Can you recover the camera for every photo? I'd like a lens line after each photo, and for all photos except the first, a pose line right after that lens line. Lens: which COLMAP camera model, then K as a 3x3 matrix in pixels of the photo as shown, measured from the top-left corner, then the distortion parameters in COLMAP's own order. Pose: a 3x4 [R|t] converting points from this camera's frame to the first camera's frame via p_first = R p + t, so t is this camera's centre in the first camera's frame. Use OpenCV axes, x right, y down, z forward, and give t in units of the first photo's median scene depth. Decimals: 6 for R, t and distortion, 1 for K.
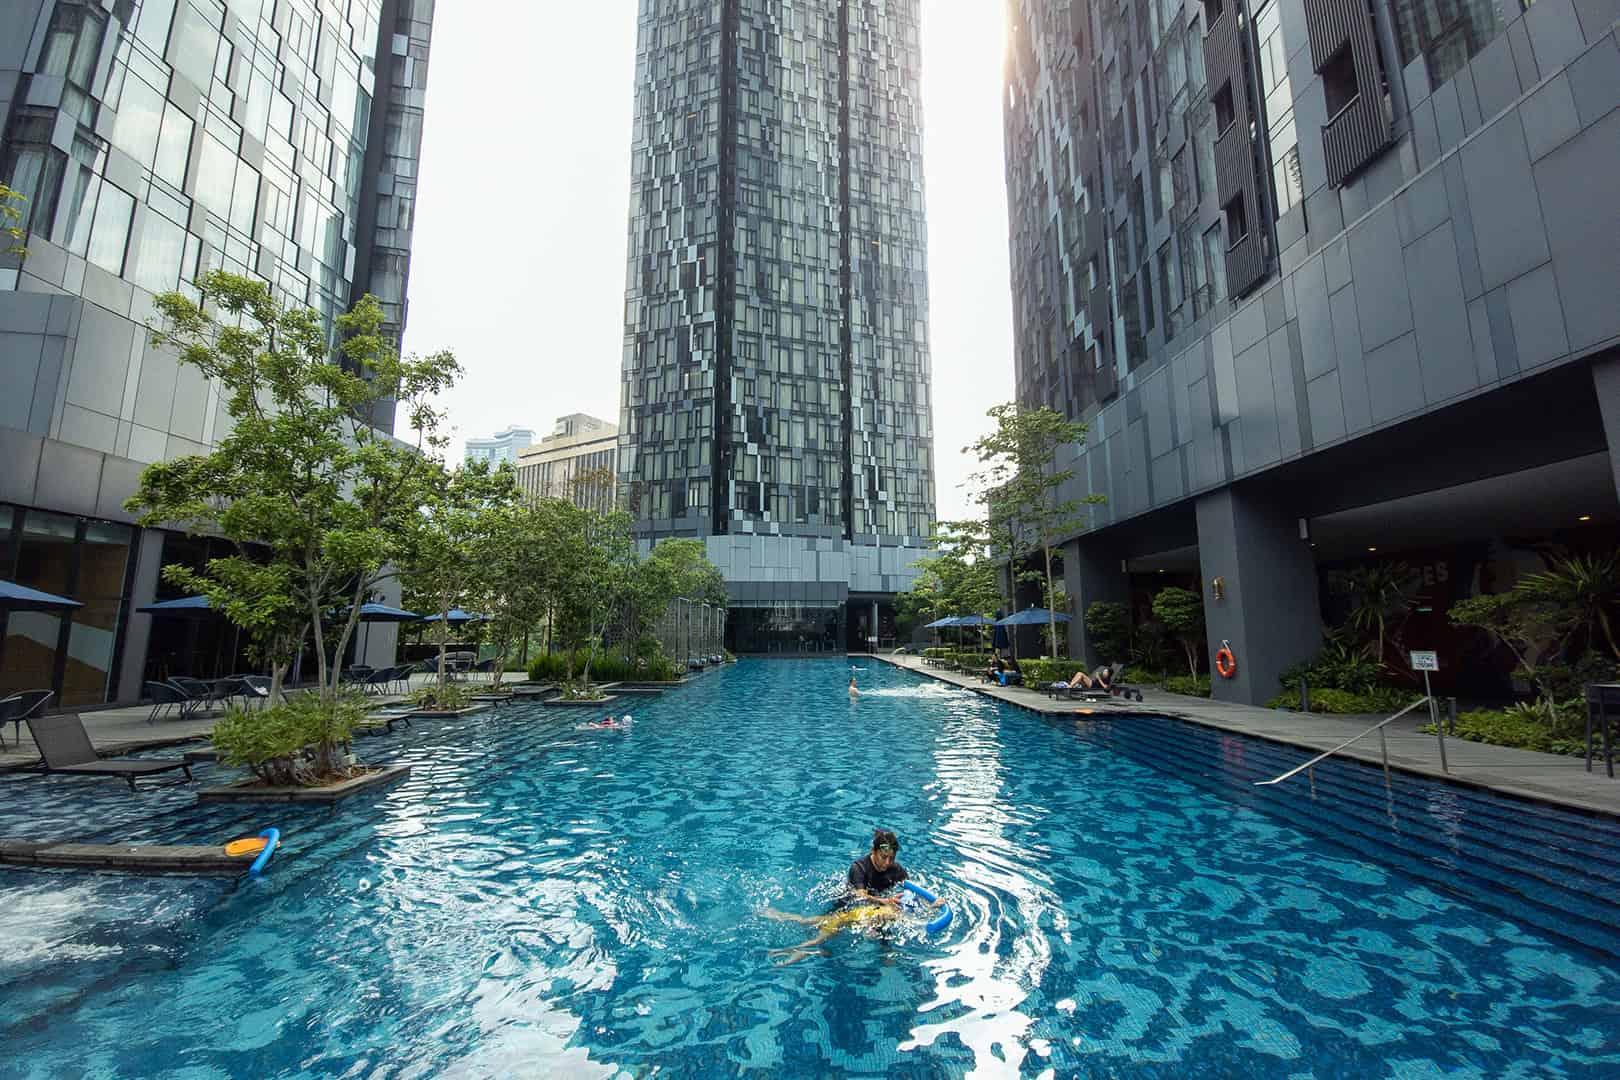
lens RADIAL K [[661.3, 0, 802.0], [0, 661.3, 534.7], [0, 0, 1]] dist [0.002898, -0.001173]
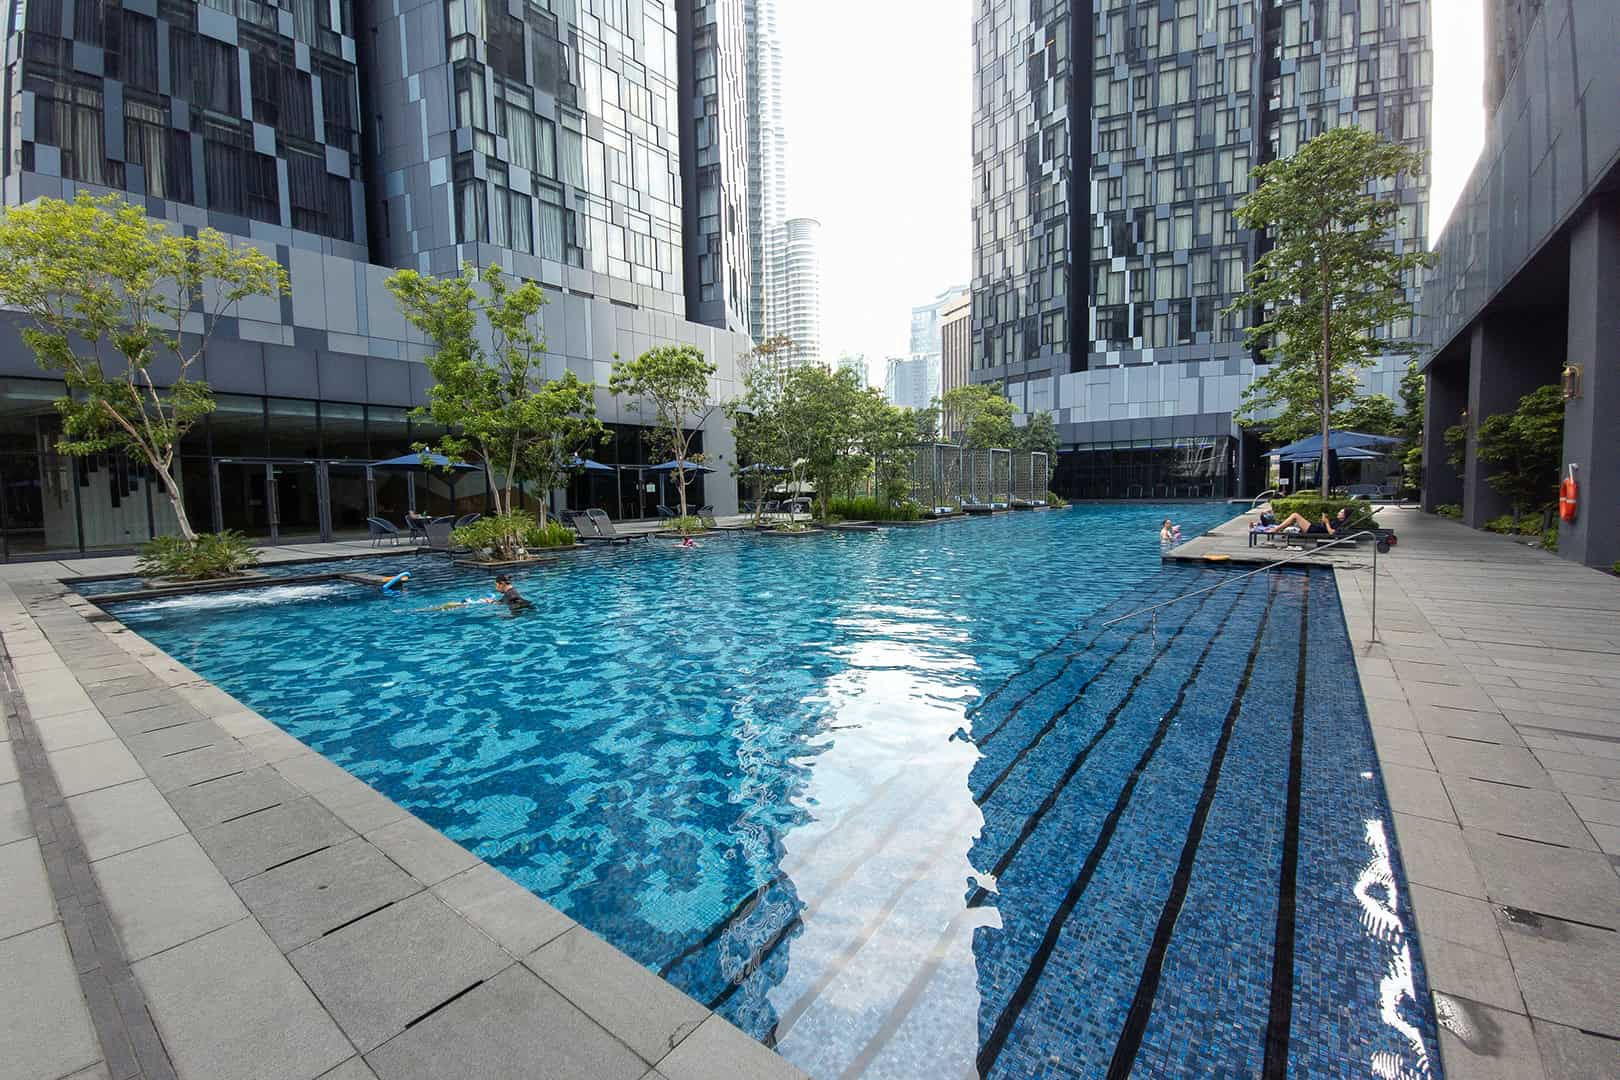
lens RADIAL K [[661.3, 0, 804.1], [0, 661.3, 535.1], [0, 0, 1]] dist [0.002898, -0.001173]
pose [[0.793562, 0.024949, -0.607977, 0.129940], [0.111121, 0.976415, 0.185108, 0.008425], [0.598257, -0.214454, 0.772074, 0.018694]]
